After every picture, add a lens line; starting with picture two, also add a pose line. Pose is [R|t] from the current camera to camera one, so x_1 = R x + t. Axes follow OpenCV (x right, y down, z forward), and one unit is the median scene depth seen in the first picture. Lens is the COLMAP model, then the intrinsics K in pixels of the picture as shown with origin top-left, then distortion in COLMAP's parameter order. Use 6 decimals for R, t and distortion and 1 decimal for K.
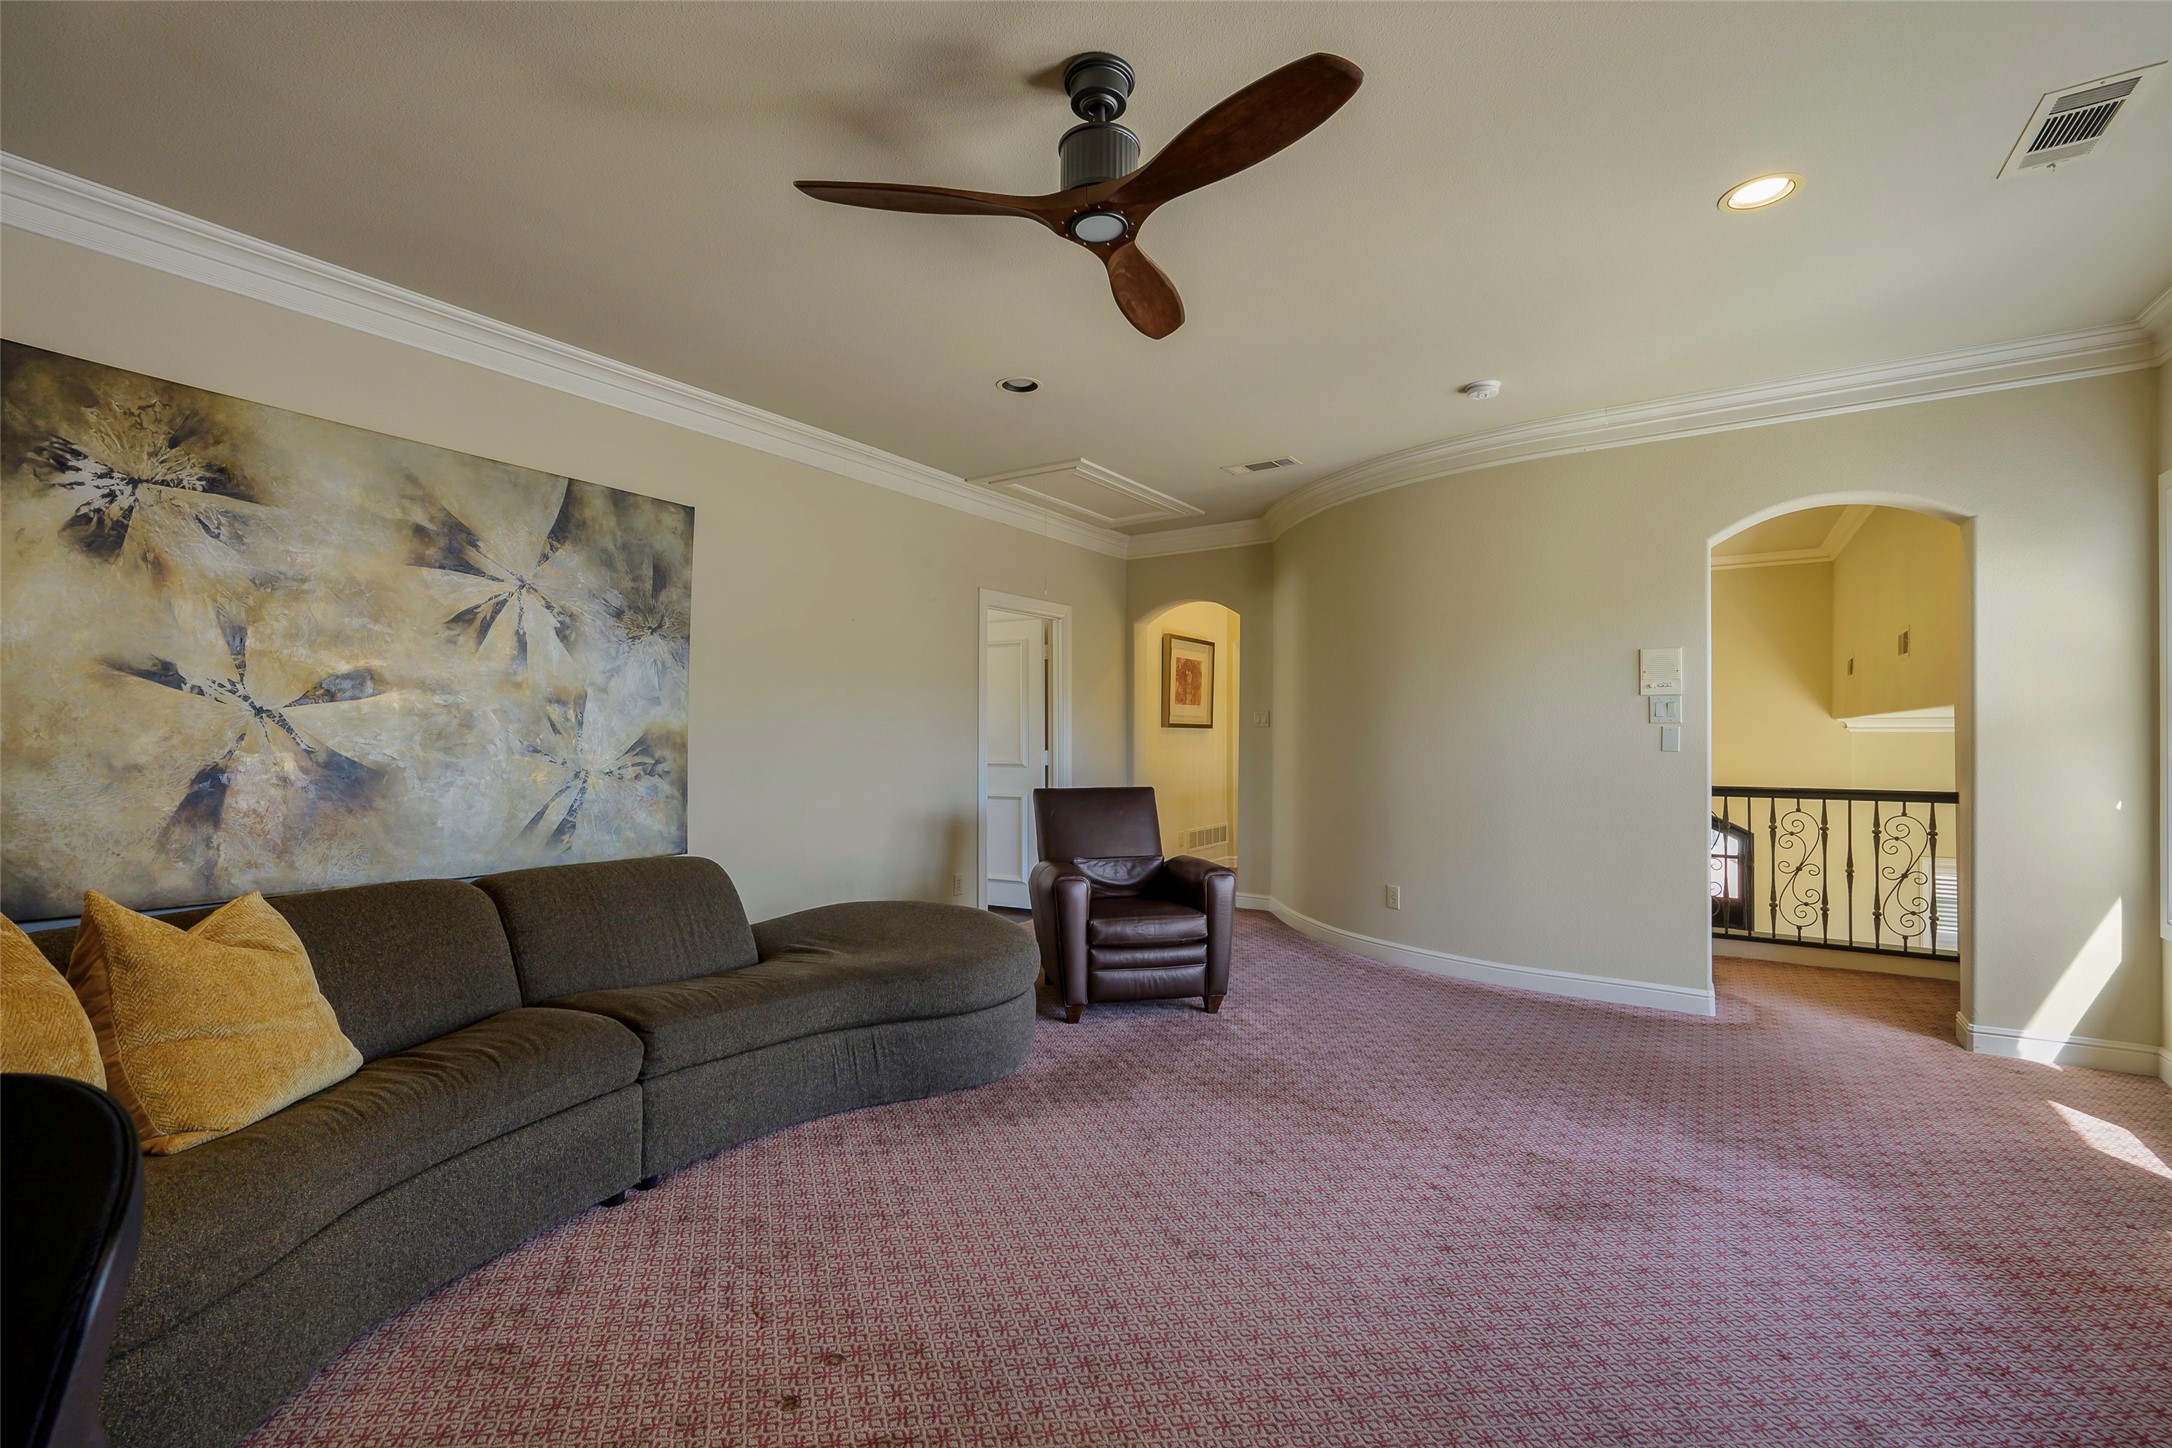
lens RADIAL K [[993.3, 0, 1079.0], [0, 993.3, 727.1], [0, 0, 1]] dist [-0.000660, -0.000008]
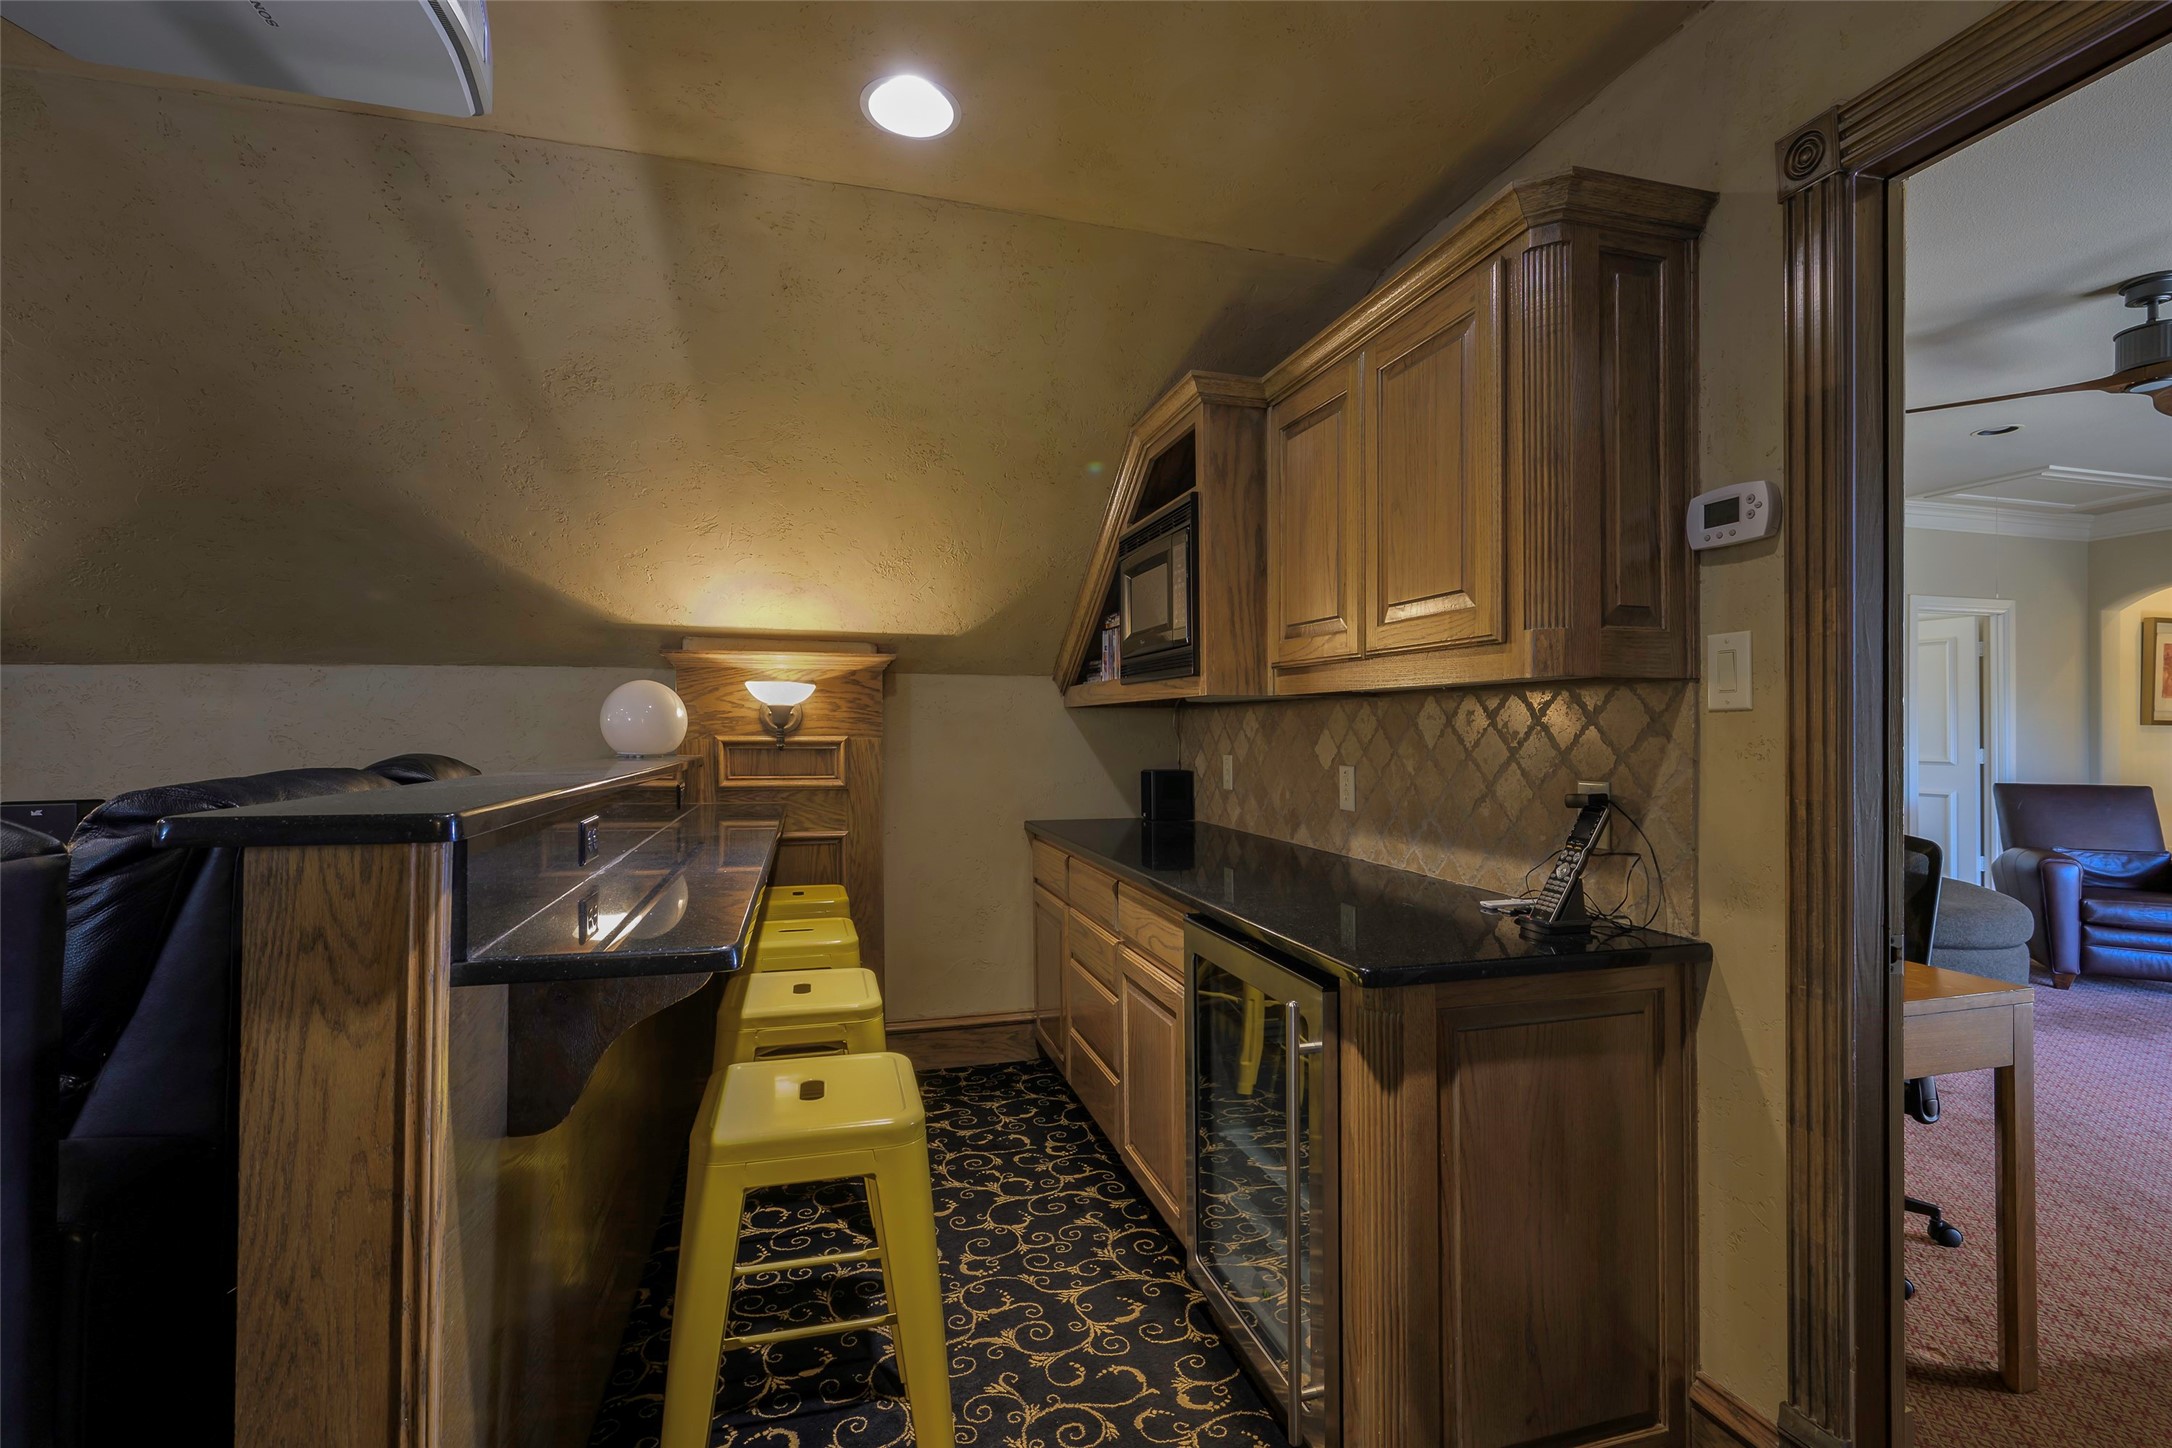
lens RADIAL K [[981.0, 0, 1100.5], [0, 981.0, 728.3], [0, 0, 1]] dist [-0.003092, -0.001411]
pose [[0.756604, -0.003568, -0.653864, -0.091178], [0.005263, 0.999986, 0.000634, -0.003368], [0.653852, -0.003921, 0.756612, -0.470172]]
